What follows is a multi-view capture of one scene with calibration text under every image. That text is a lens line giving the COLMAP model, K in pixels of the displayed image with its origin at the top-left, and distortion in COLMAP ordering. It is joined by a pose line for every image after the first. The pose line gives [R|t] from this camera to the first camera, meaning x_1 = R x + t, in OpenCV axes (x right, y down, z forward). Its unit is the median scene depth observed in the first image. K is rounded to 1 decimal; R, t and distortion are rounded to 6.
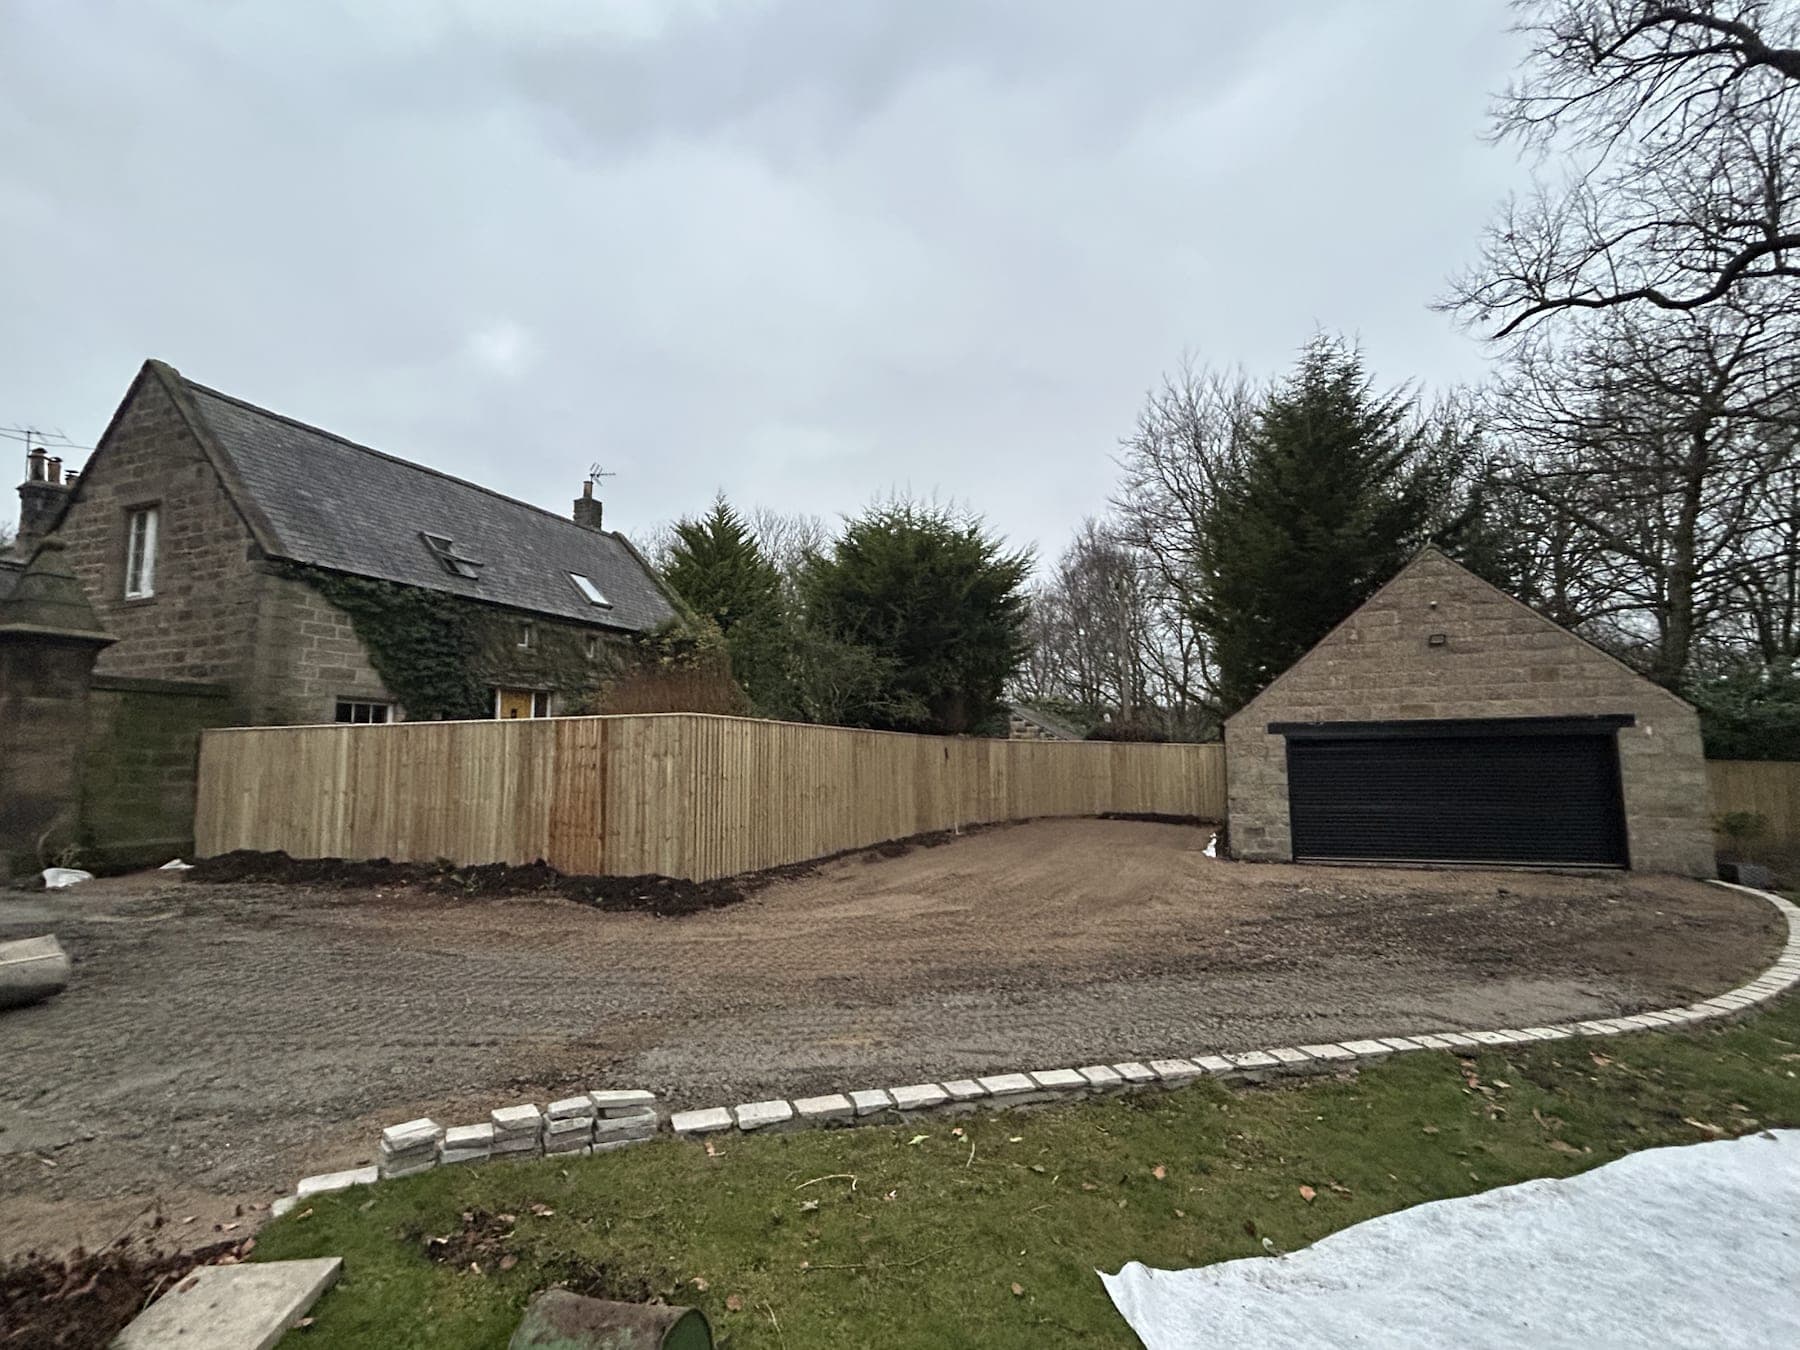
lens RADIAL K [[863.3, 0, 893.6], [0, 863.3, 677.1], [0, 0, 1]] dist [-0.004182, 0.000897]
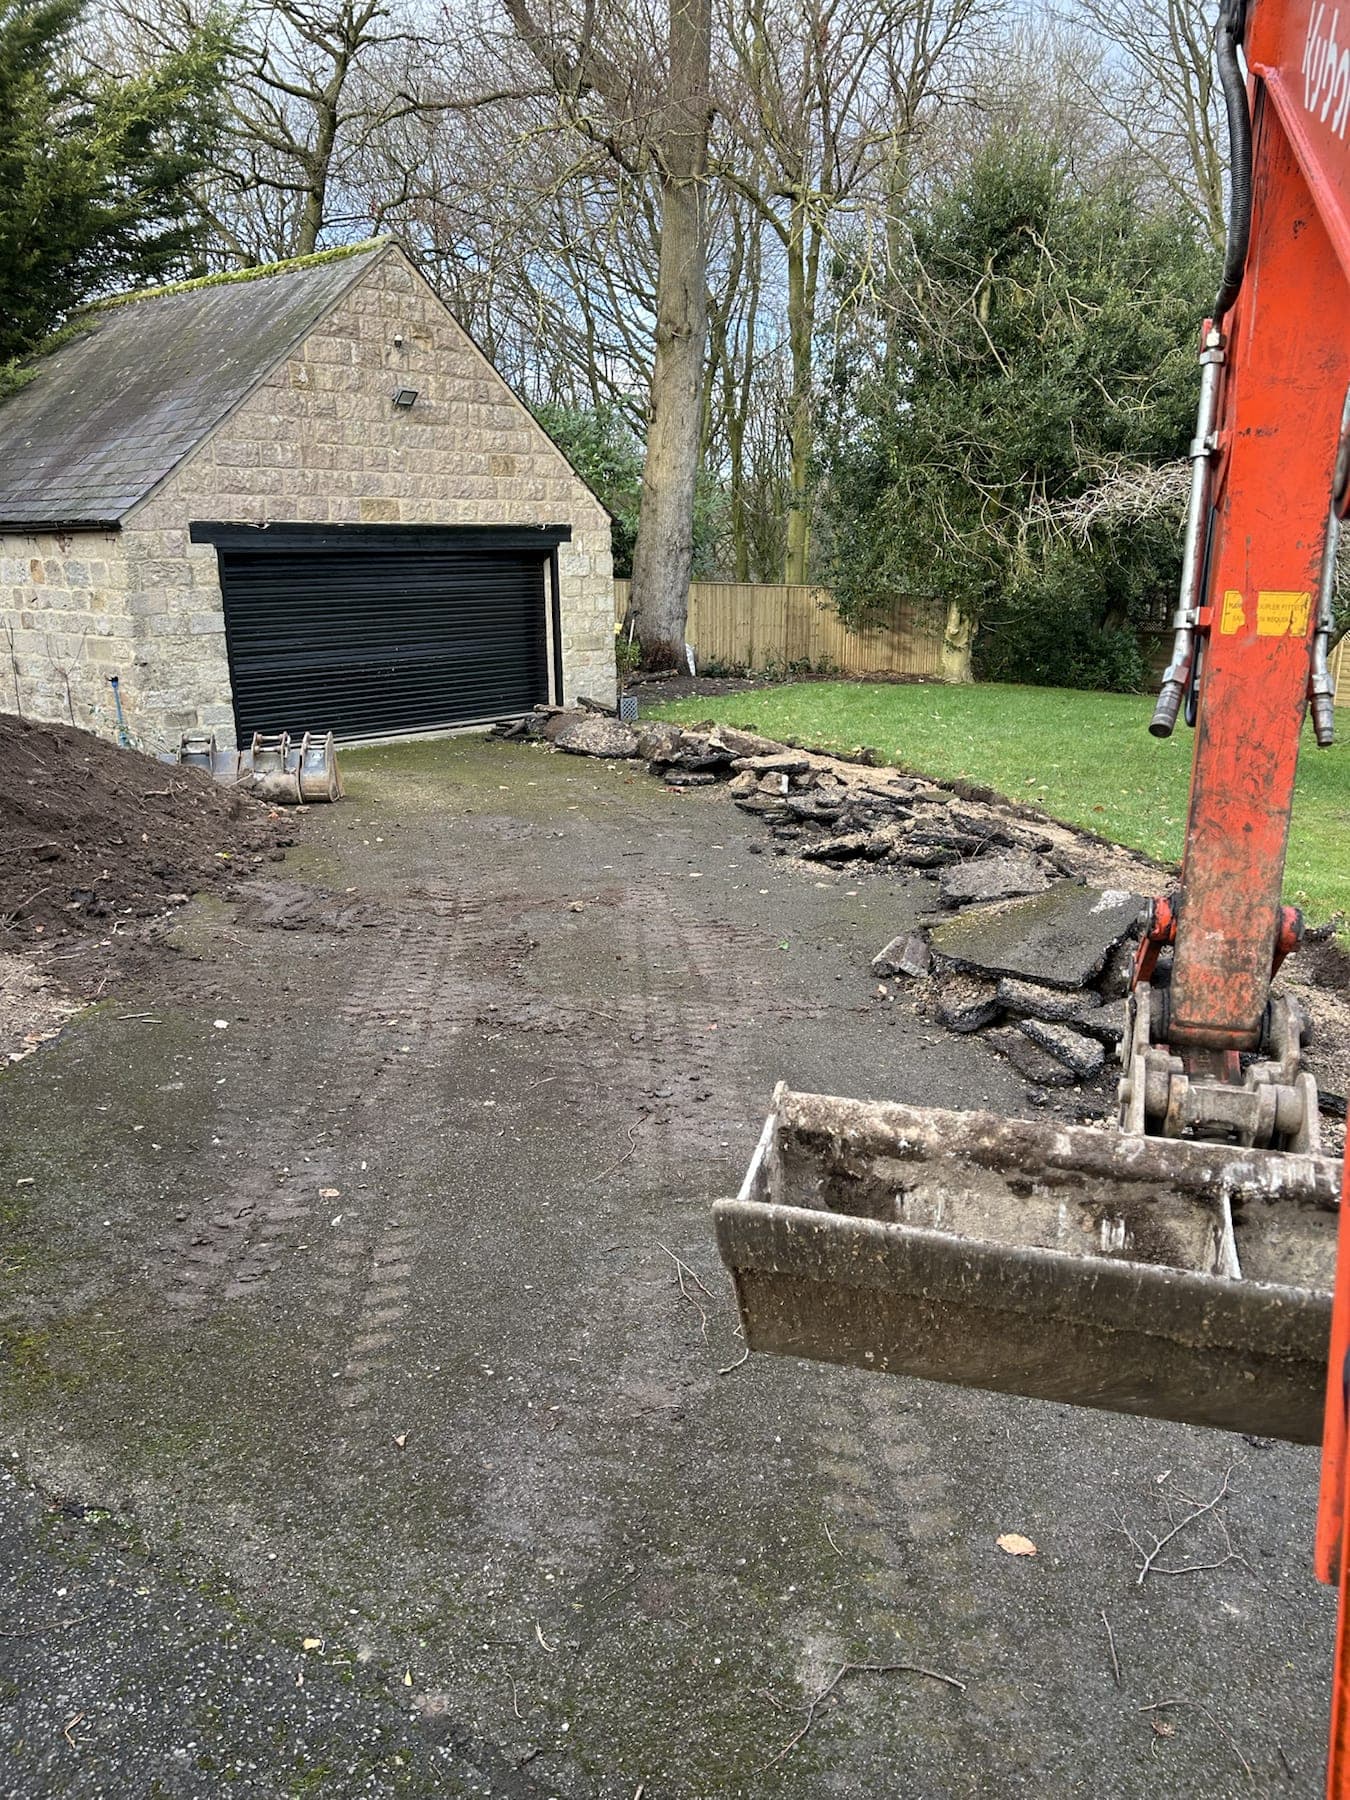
lens RADIAL K [[1371.8, 0, 675.0], [0, 1371.8, 900.0], [0, 0, 1]] dist [0.035042, -0.004249]
pose [[0.340359, -0.231796, 0.911277, -0.344240], [-0.091721, 0.956333, 0.277514, 0.010951], [-0.935811, -0.178038, 0.304236, 0.412002]]
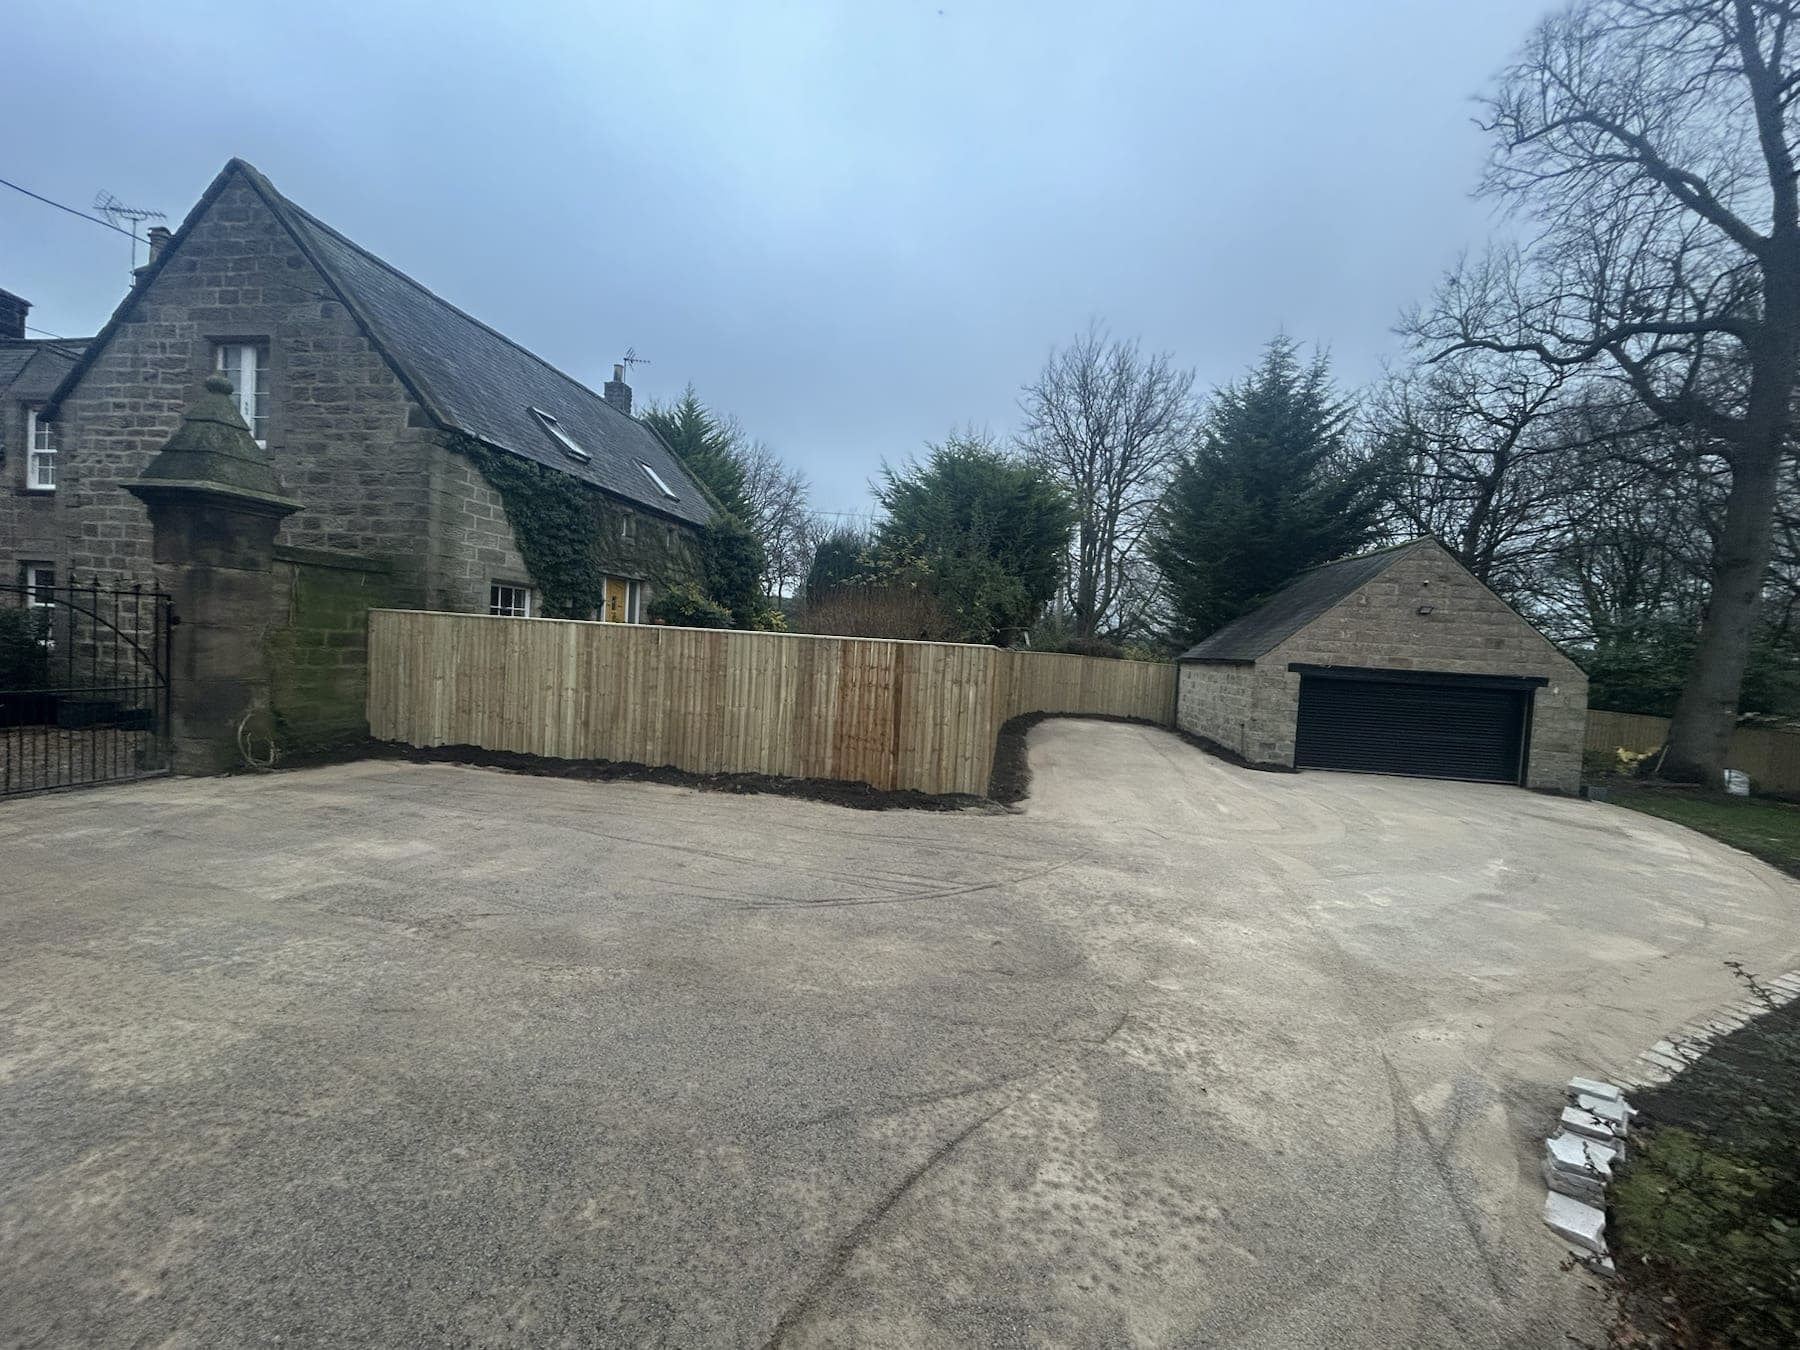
lens RADIAL K [[722.5, 0, 894.8], [0, 722.5, 675.1], [0, 0, 1]] dist [0.000082, -0.000204]
pose [[0.972196, 0.056640, 0.227217, -0.389750], [-0.089573, 0.986464, 0.137354, -0.024411], [-0.216362, -0.153888, 0.964109, 0.100882]]
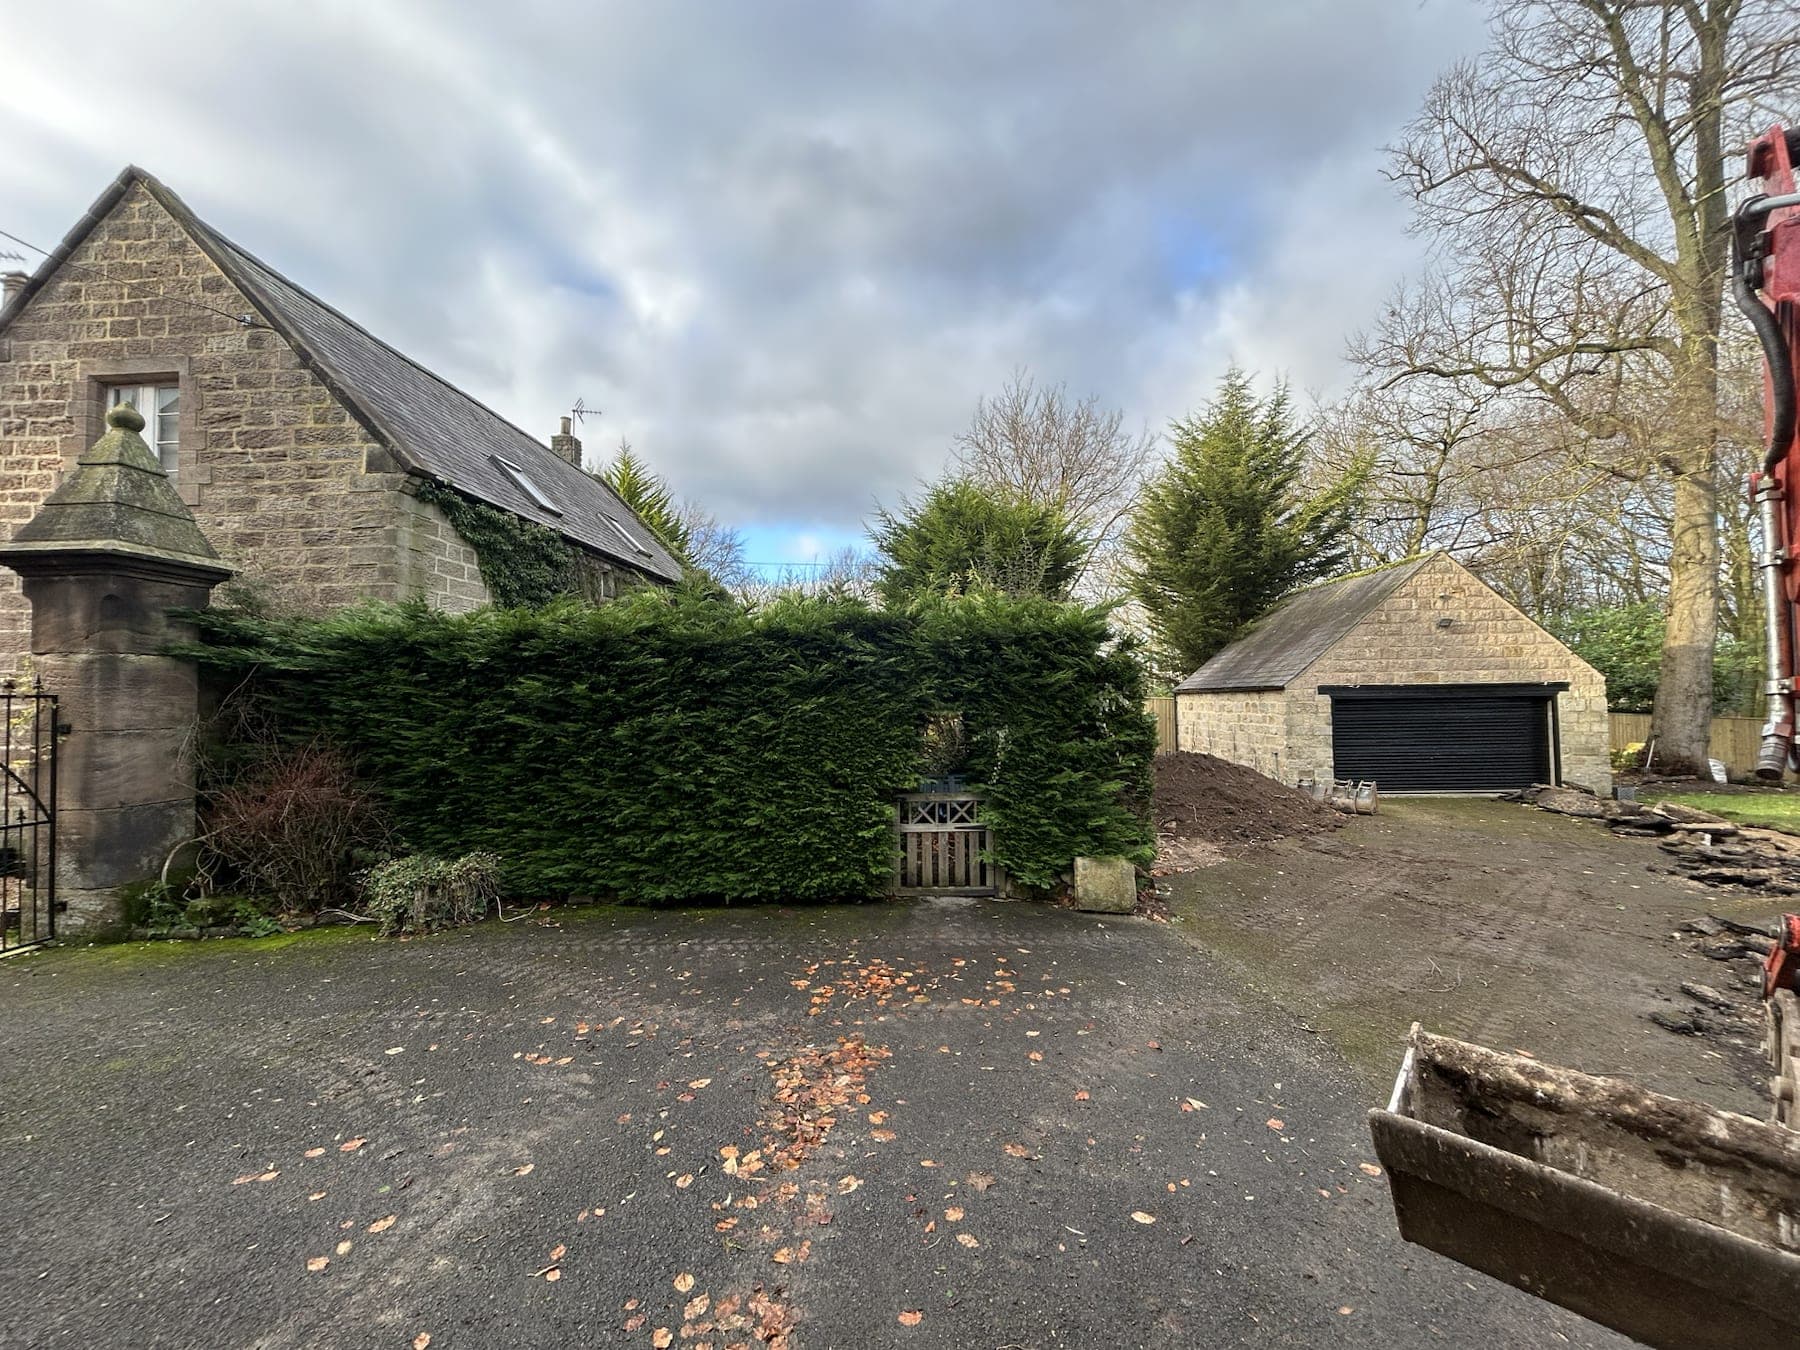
lens RADIAL K [[722.5, 0, 894.8], [0, 722.5, 675.1], [0, 0, 1]] dist [0.000082, -0.000204]
pose [[0.946999, 0.006295, 0.321176, -0.492275], [-0.026751, 0.997881, 0.059319, -0.007117], [-0.320121, -0.064767, 0.945160, 0.230712]]
